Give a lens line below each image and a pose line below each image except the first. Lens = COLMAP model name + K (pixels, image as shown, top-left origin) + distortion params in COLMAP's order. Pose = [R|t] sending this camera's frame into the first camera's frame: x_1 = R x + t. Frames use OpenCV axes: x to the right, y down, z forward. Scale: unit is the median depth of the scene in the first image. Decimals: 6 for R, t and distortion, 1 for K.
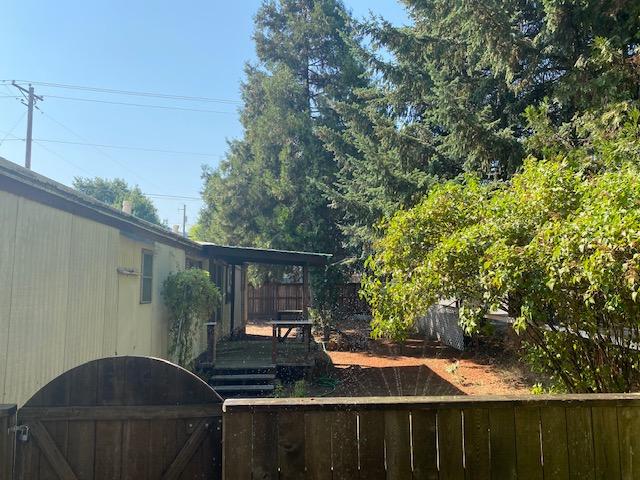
lens RADIAL K [[485.2, 0, 319.2], [0, 485.2, 247.7], [0, 0, 1]] dist [0.001942, 0.001603]
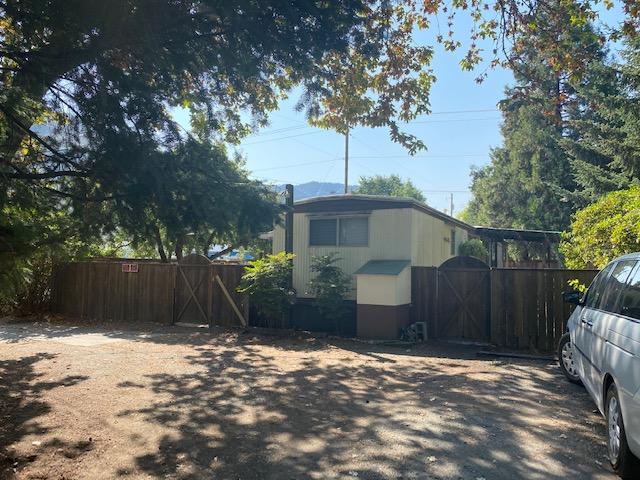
lens RADIAL K [[485.2, 0, 319.2], [0, 485.2, 247.7], [0, 0, 1]] dist [0.001942, 0.001603]
pose [[0.863736, -0.004033, -0.503929, 0.083838], [0.019190, 0.999506, 0.024891, 0.006962], [0.503580, -0.031170, 0.863386, -0.444929]]
